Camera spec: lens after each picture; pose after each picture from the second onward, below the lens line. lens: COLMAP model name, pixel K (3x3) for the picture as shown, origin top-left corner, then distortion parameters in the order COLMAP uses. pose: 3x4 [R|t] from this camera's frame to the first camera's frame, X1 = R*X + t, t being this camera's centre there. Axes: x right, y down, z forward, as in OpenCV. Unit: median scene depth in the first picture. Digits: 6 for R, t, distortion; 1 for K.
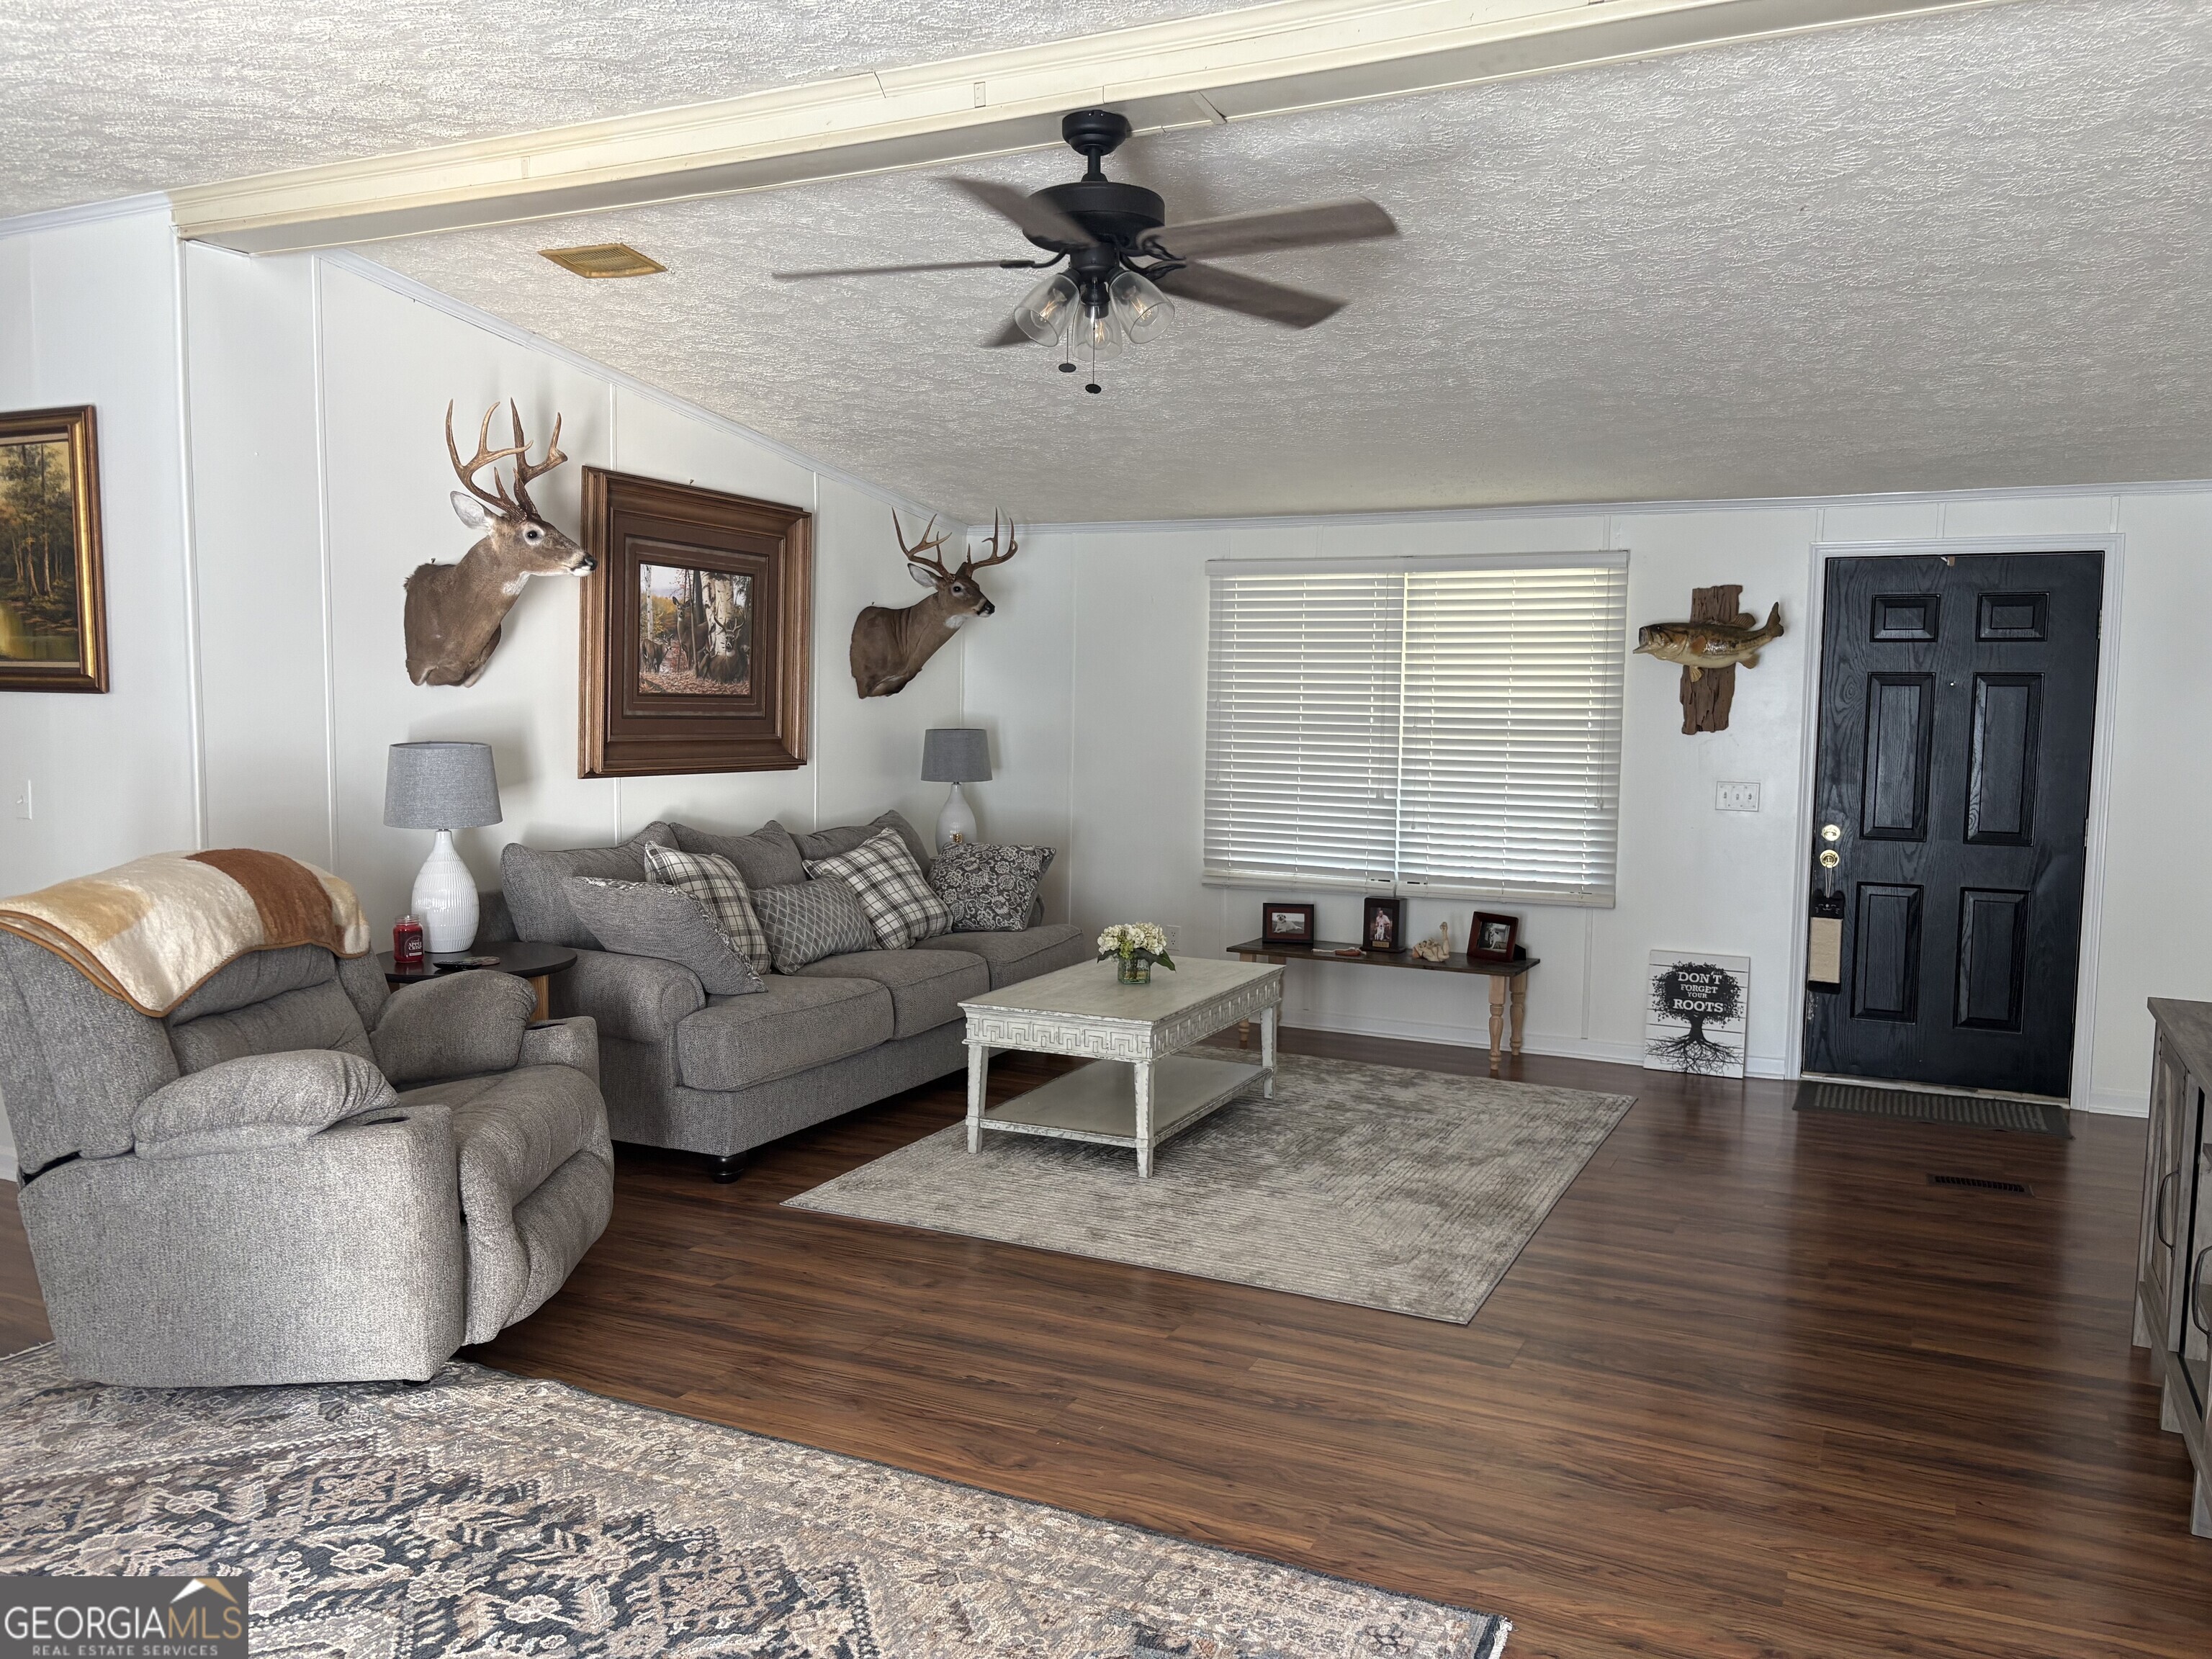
lens RADIAL K [[1668.3, 0, 1102.7], [0, 1668.3, 833.1], [0, 0, 1]] dist [0.061086, -0.073366]
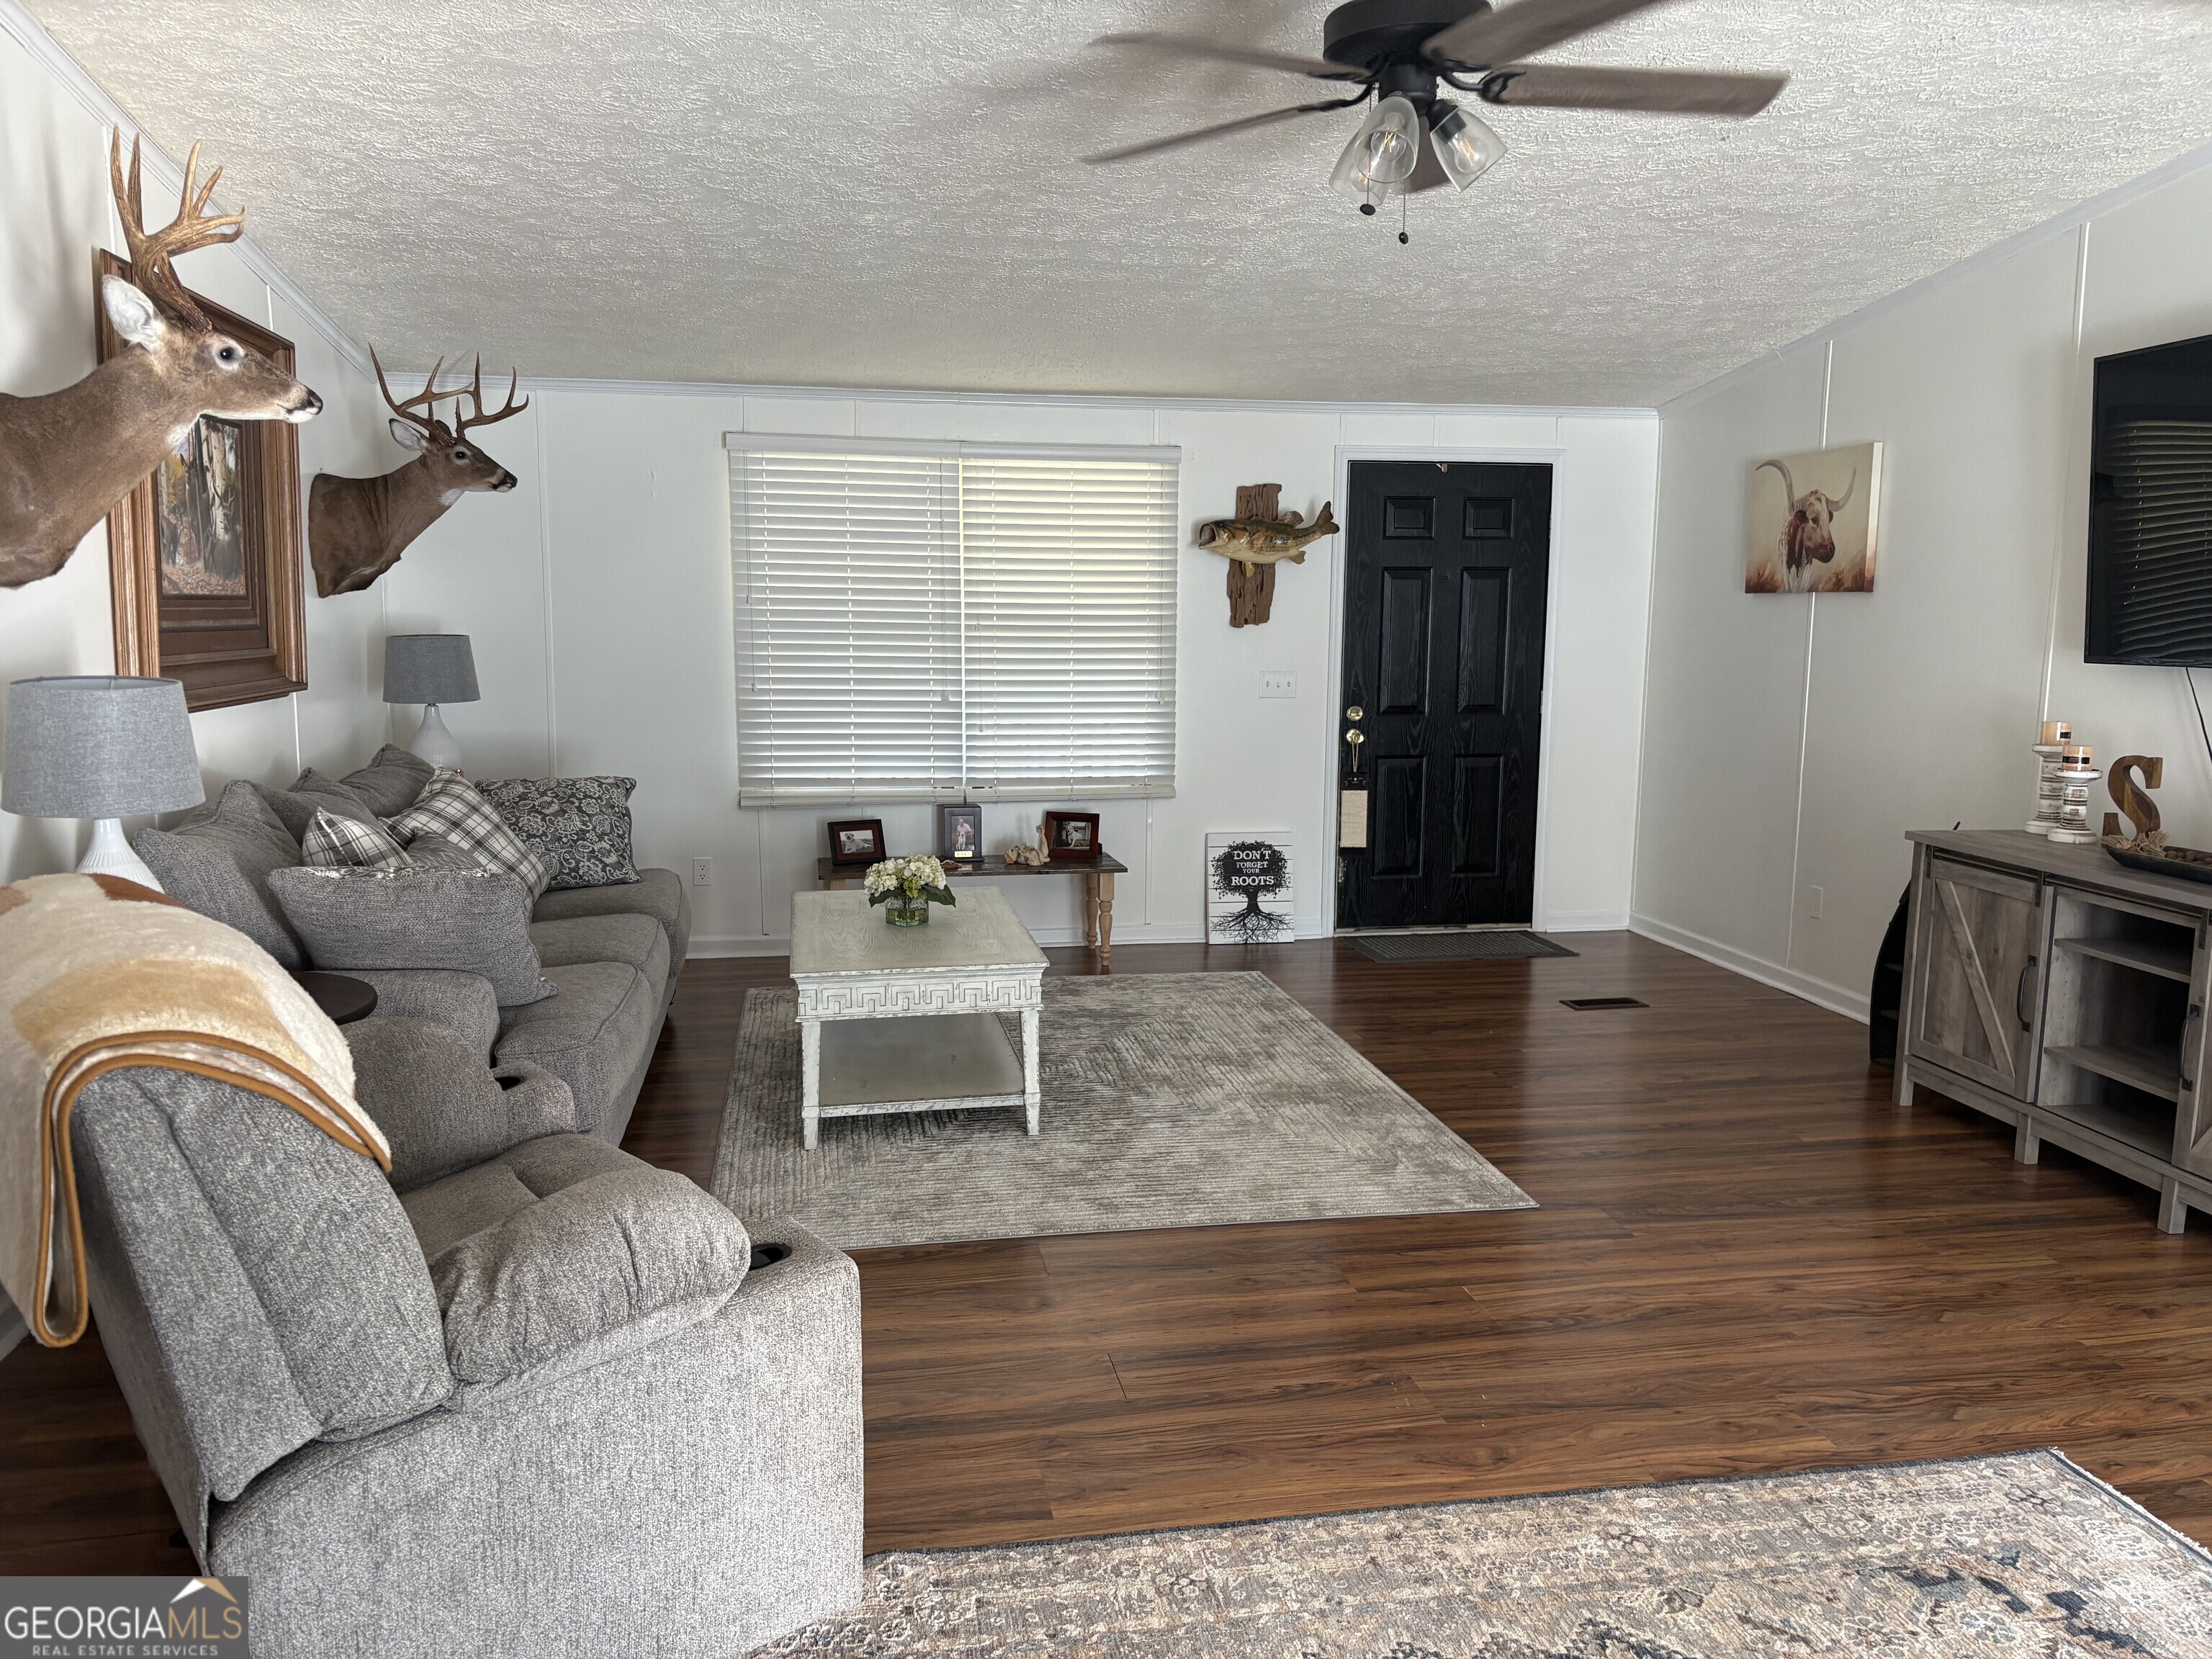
lens RADIAL K [[1667.4, 0, 1105.8], [0, 1667.4, 838.6], [0, 0, 1]] dist [0.074606, -0.083339]
pose [[0.810398, -0.094186, 0.578260, -0.405321], [0.054099, 0.994807, 0.086216, -0.025445], [-0.583377, -0.038585, 0.811284, 0.229388]]
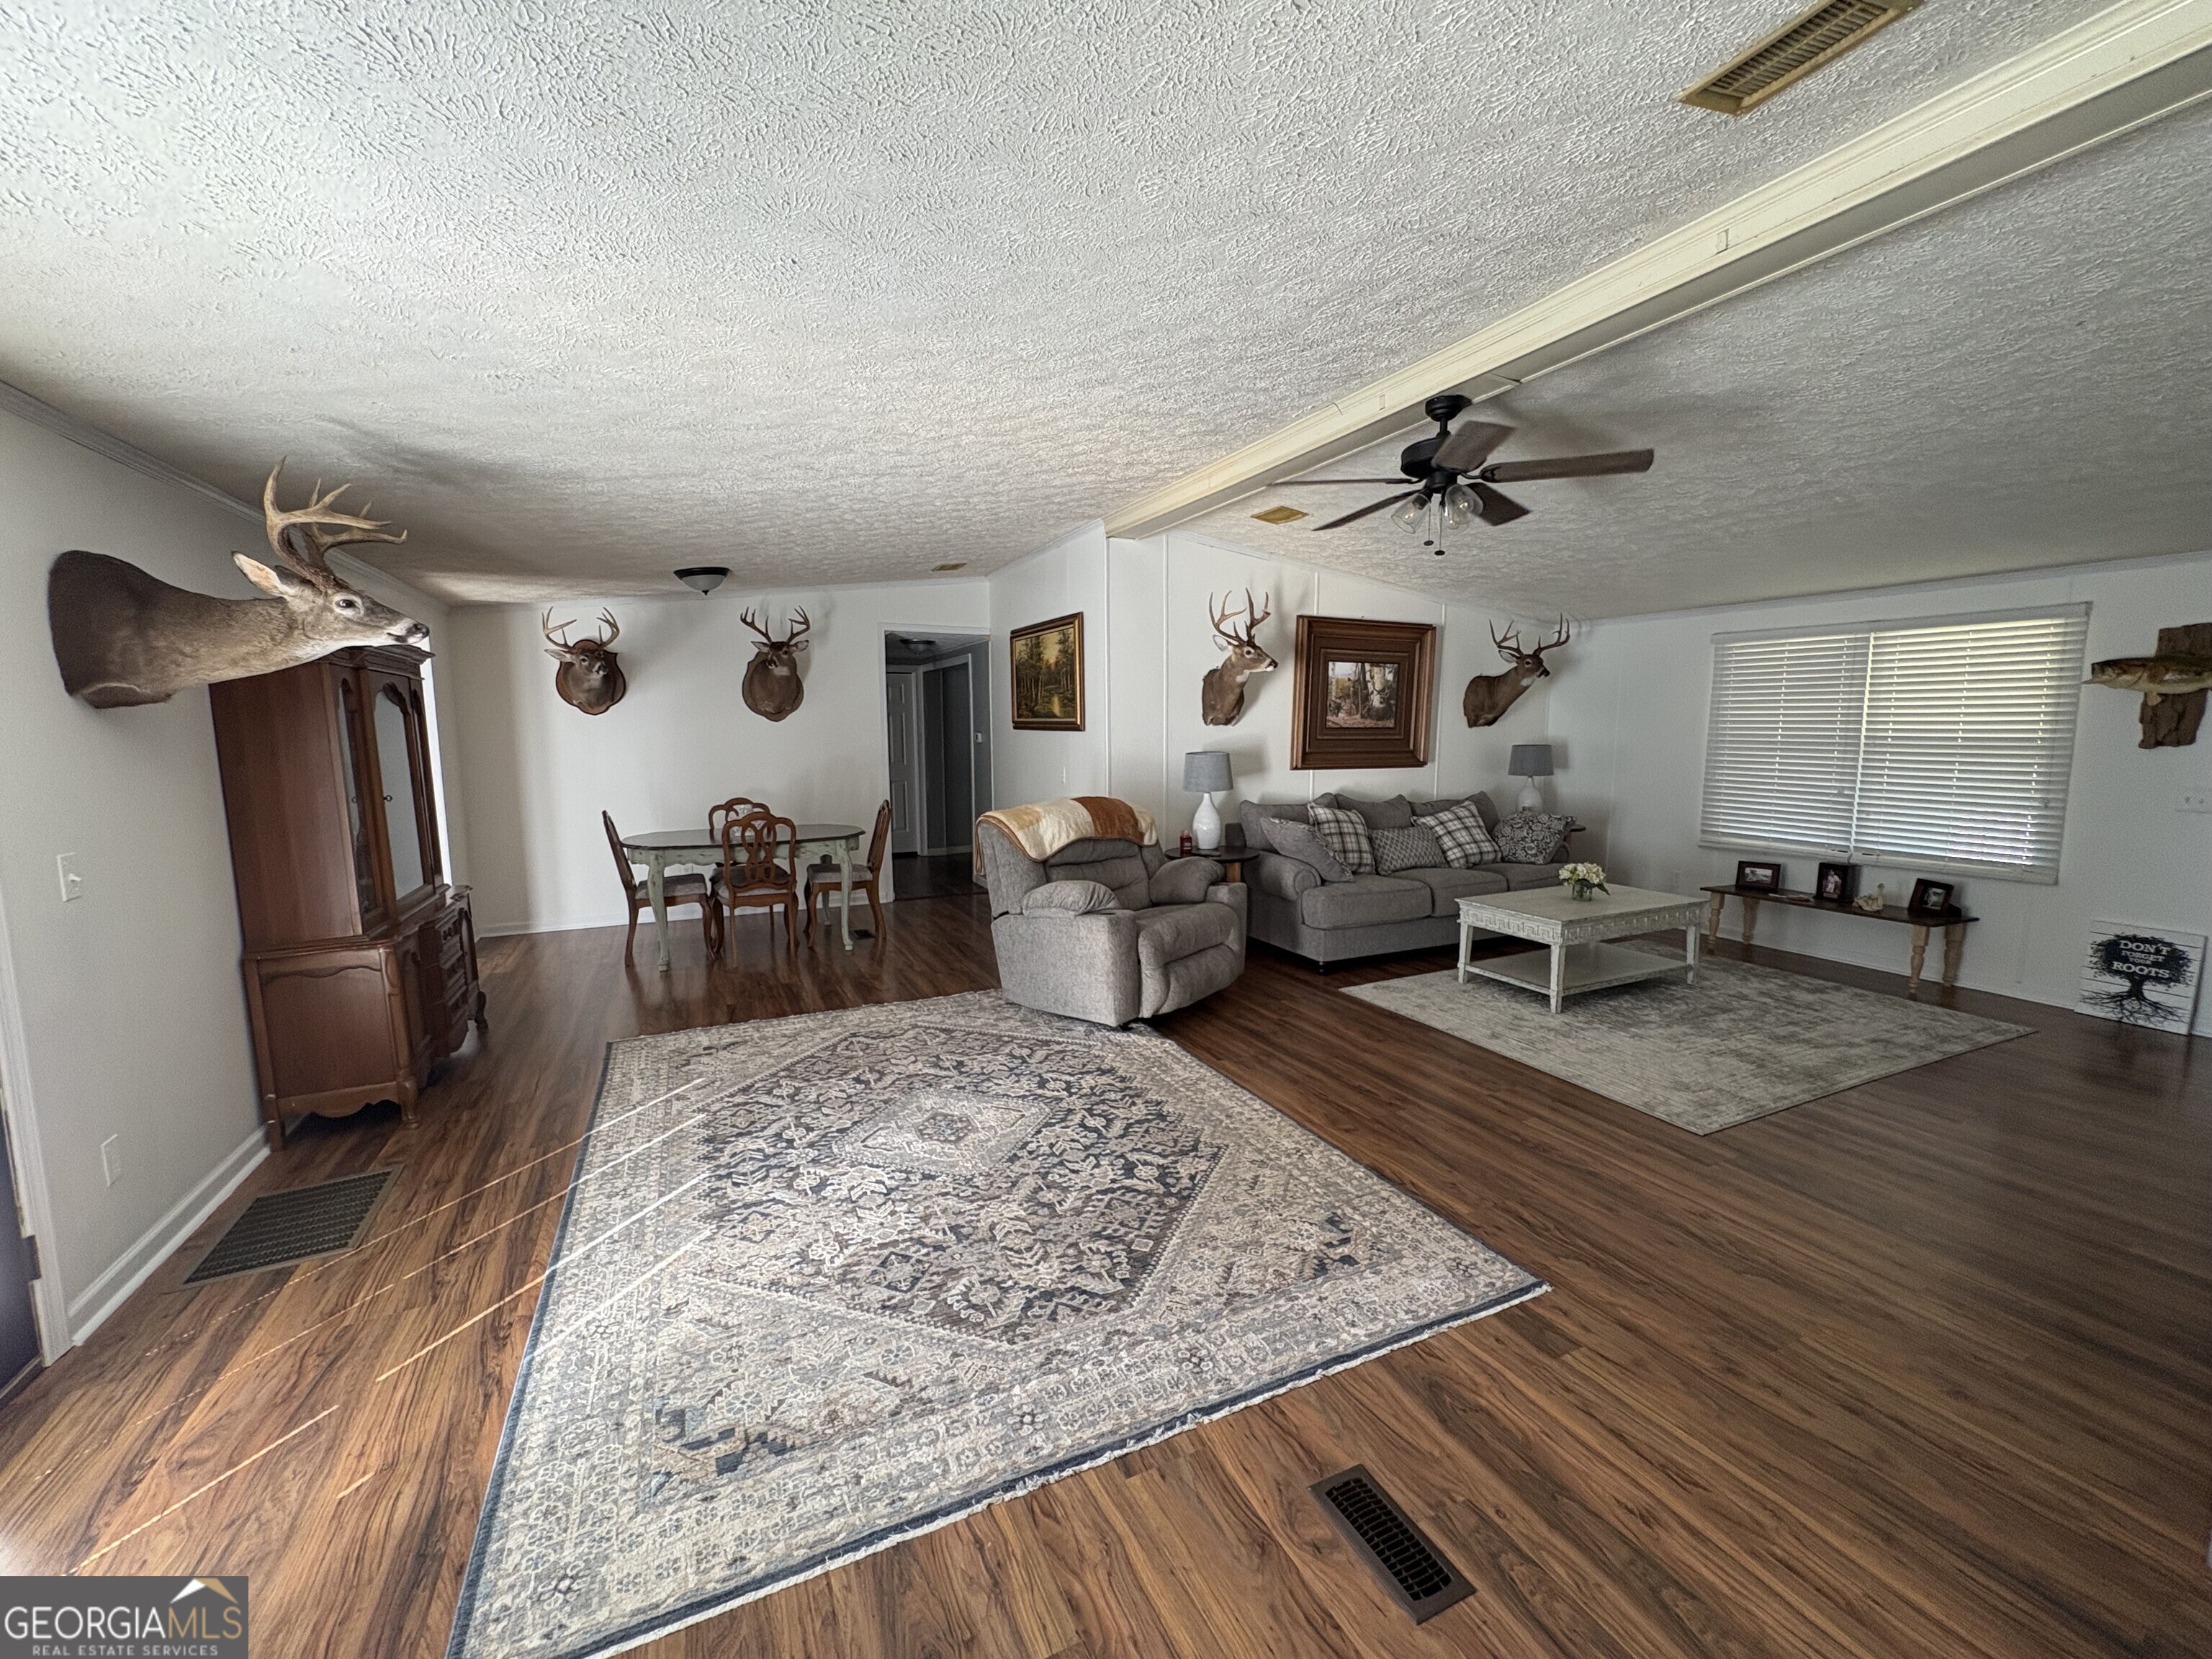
lens RADIAL K [[884.2, 0, 1110.1], [0, 884.2, 830.6], [0, 0, 1]] dist [-0.001291, 0.000436]
pose [[0.778507, 0.058007, -0.624949, 0.199459], [-0.037436, 0.998239, 0.046020, -0.000691], [0.626518, -0.012431, 0.779308, 0.028946]]
